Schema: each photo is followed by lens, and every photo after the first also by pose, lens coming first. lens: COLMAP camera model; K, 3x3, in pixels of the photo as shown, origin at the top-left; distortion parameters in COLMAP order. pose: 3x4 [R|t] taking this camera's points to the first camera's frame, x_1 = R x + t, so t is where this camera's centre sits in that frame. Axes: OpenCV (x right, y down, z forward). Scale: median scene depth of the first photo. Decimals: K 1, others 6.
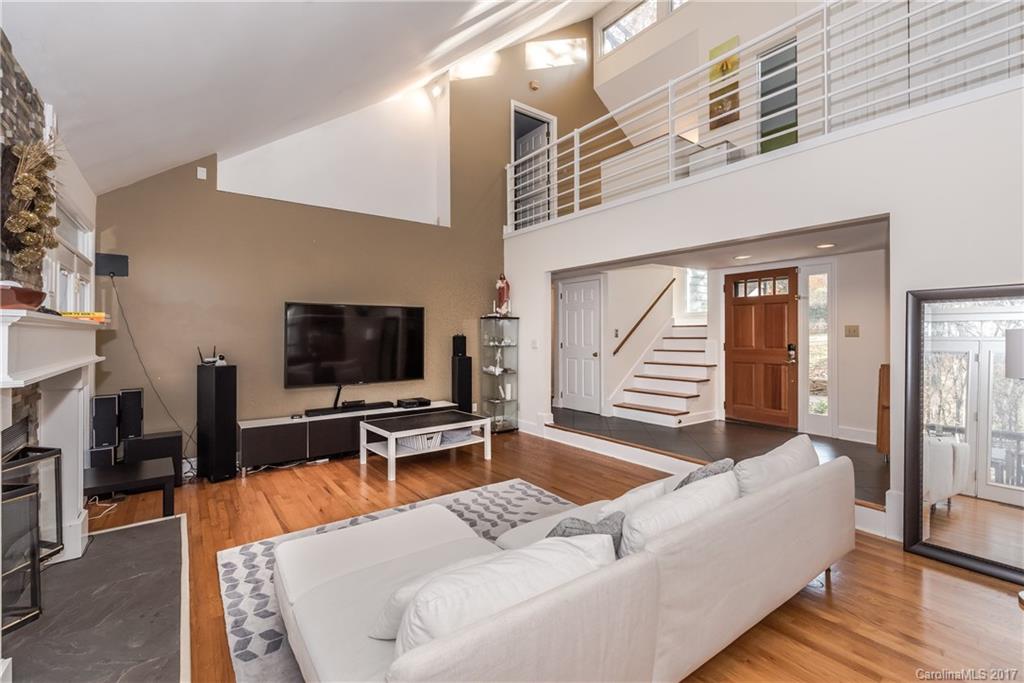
lens RADIAL K [[444.8, 0, 508.1], [0, 444.8, 333.9], [0, 0, 1]] dist [0.002583, -0.000237]
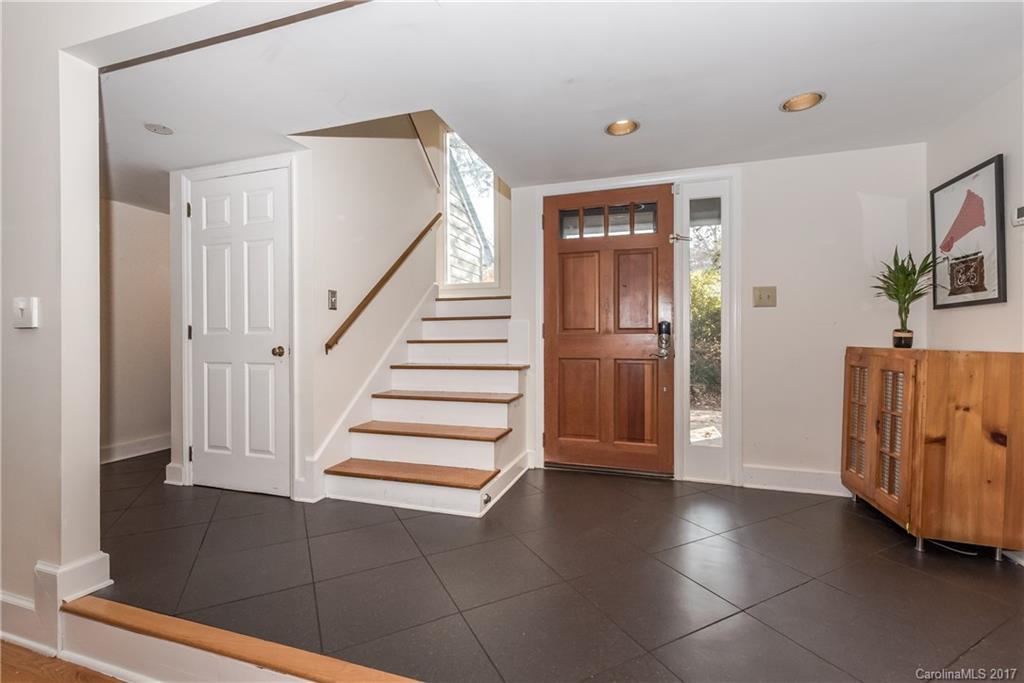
lens RADIAL K [[444.8, 0, 509.7], [0, 444.8, 337.7], [0, 0, 1]] dist [0.002583, -0.000237]
pose [[0.808642, -0.002330, 0.588297, 0.153013], [-0.000440, 0.999989, 0.004566, 0.038550], [-0.588301, -0.003951, 0.808632, 0.653062]]
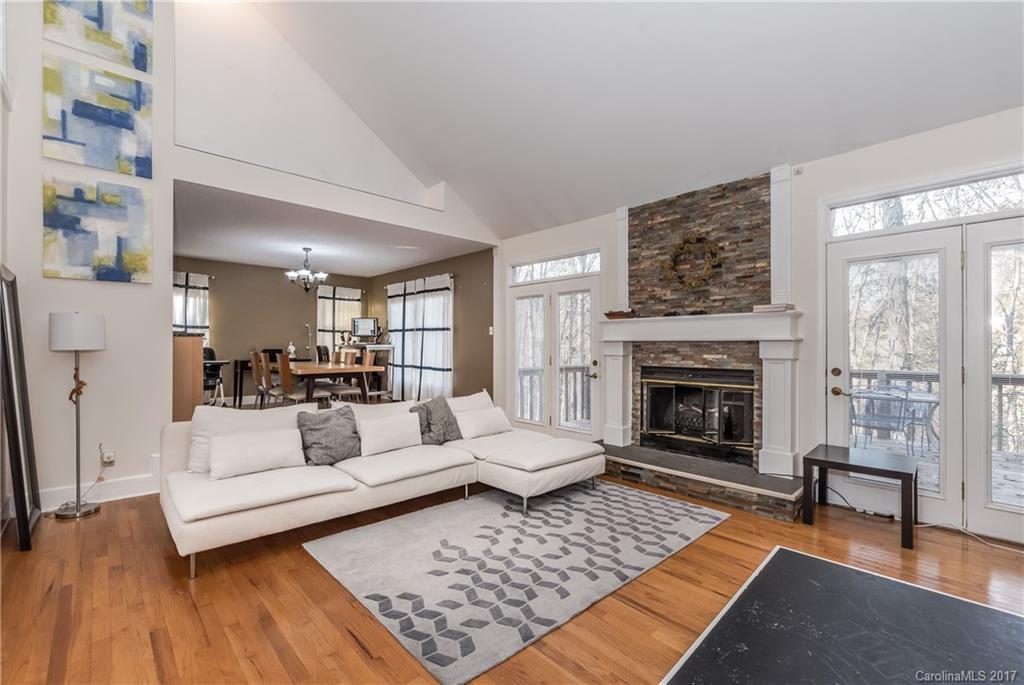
lens RADIAL K [[438.8, 0, 514.0], [0, 438.8, 345.1], [0, 0, 1]] dist [-0.002579, -0.000363]
pose [[-0.992002, 0.000110, -0.126222, 0.012453], [0.000542, 0.999994, -0.003388, 0.035537], [0.126221, -0.003429, -0.991996, 1.026859]]
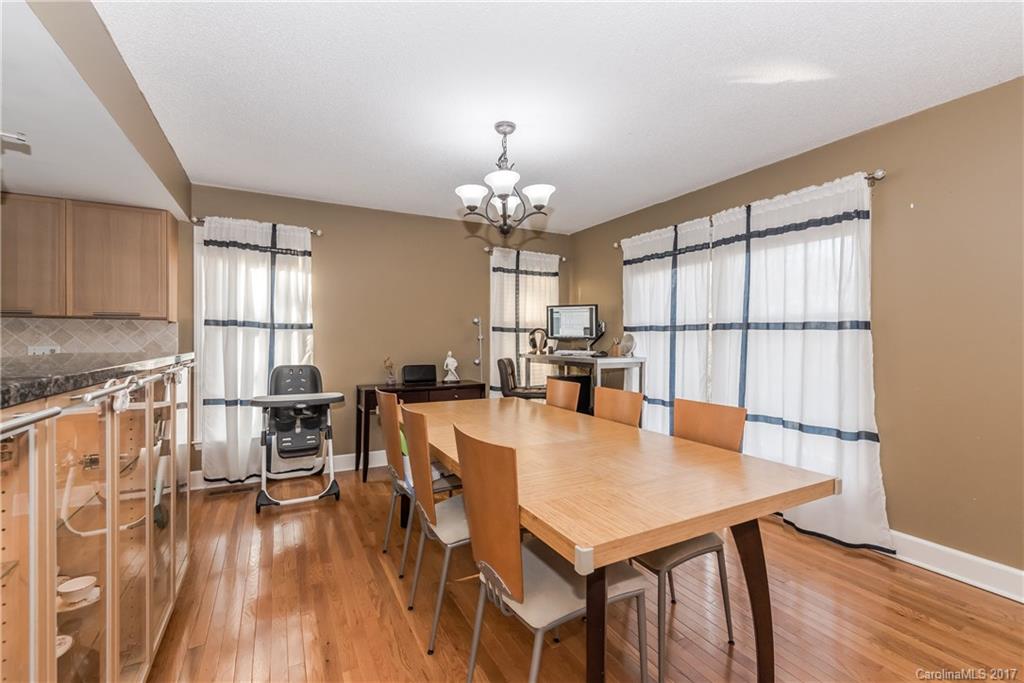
lens RADIAL K [[444.8, 0, 513.6], [0, 444.8, 342.8], [0, 0, 1]] dist [0.002583, -0.000237]
pose [[-0.989715, 0.001367, 0.143050, 0.326544], [0.002525, 0.999966, 0.007913, -0.000594], [-0.143034, 0.008193, -0.989684, 0.286202]]
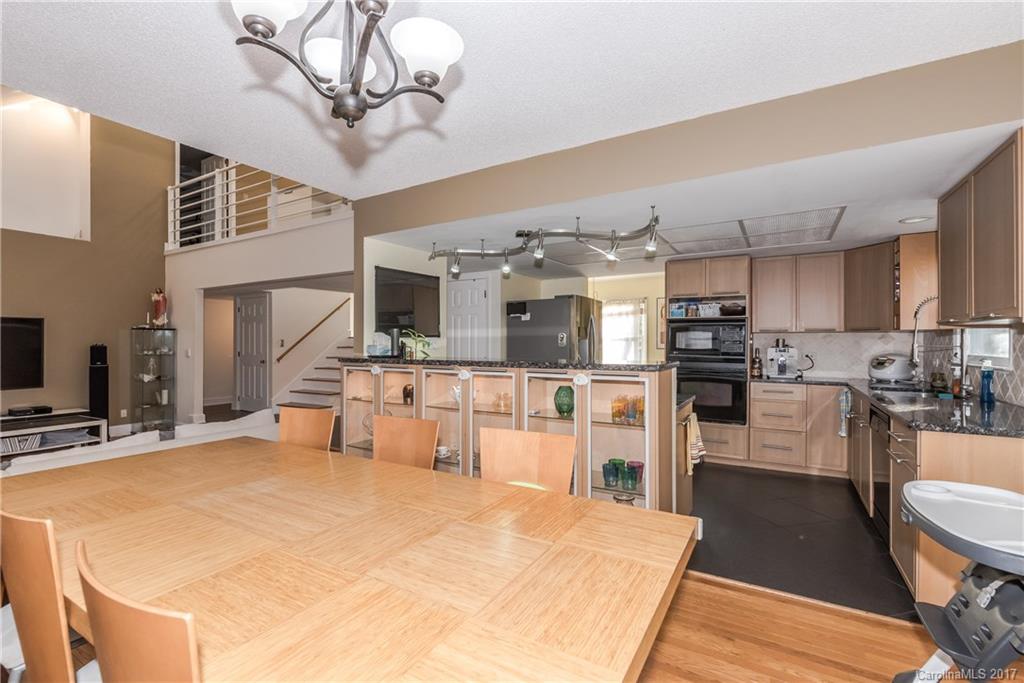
lens RADIAL K [[444.8, 0, 512.4], [0, 444.8, 343.7], [0, 0, 1]] dist [0.002583, -0.000237]
pose [[0.921584, 0.004886, 0.388149, 0.413693], [-0.008186, 0.999943, 0.006851, -0.015898], [-0.388094, -0.009491, 0.921571, -0.379136]]
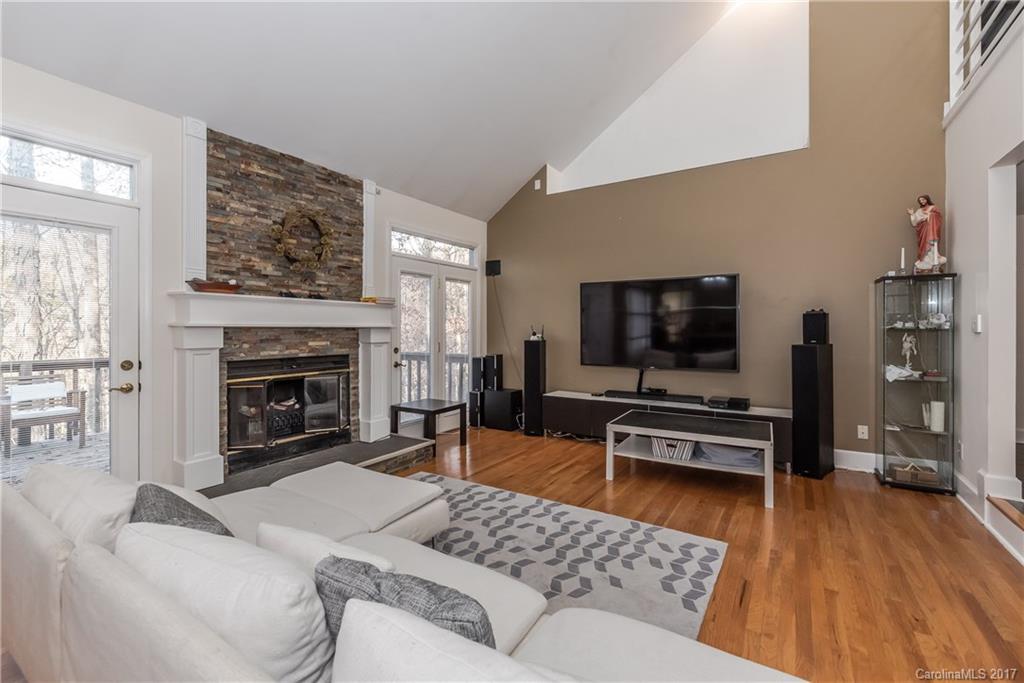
lens RADIAL K [[444.8, 0, 511.4], [0, 444.8, 330.4], [0, 0, 1]] dist [0.002583, -0.000237]
pose [[0.364141, 0.007179, -0.931316, 0.355321], [0.001339, 0.999965, 0.008232, 0.026042], [0.931343, -0.004245, 0.364118, 0.388838]]
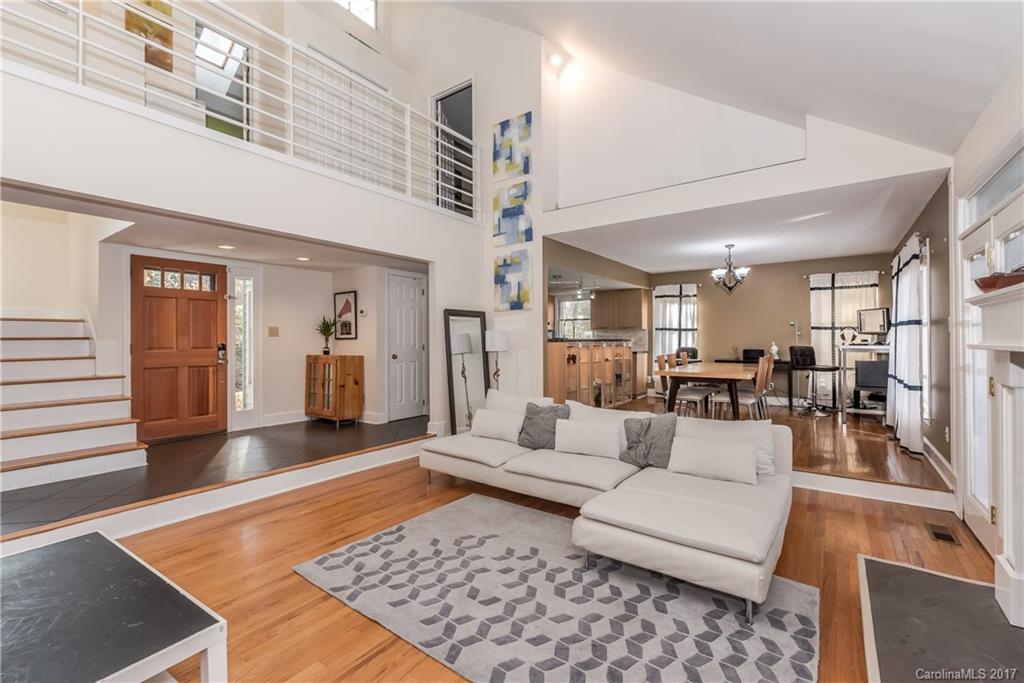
lens RADIAL K [[444.8, 0, 512.3], [0, 444.8, 339.2], [0, 0, 1]] dist [0.002583, -0.000237]
pose [[-0.309819, 0.008399, 0.950758, -0.475531], [0.002012, 0.999965, -0.008178, 0.021220], [-0.950793, -0.000621, -0.309825, 0.684438]]
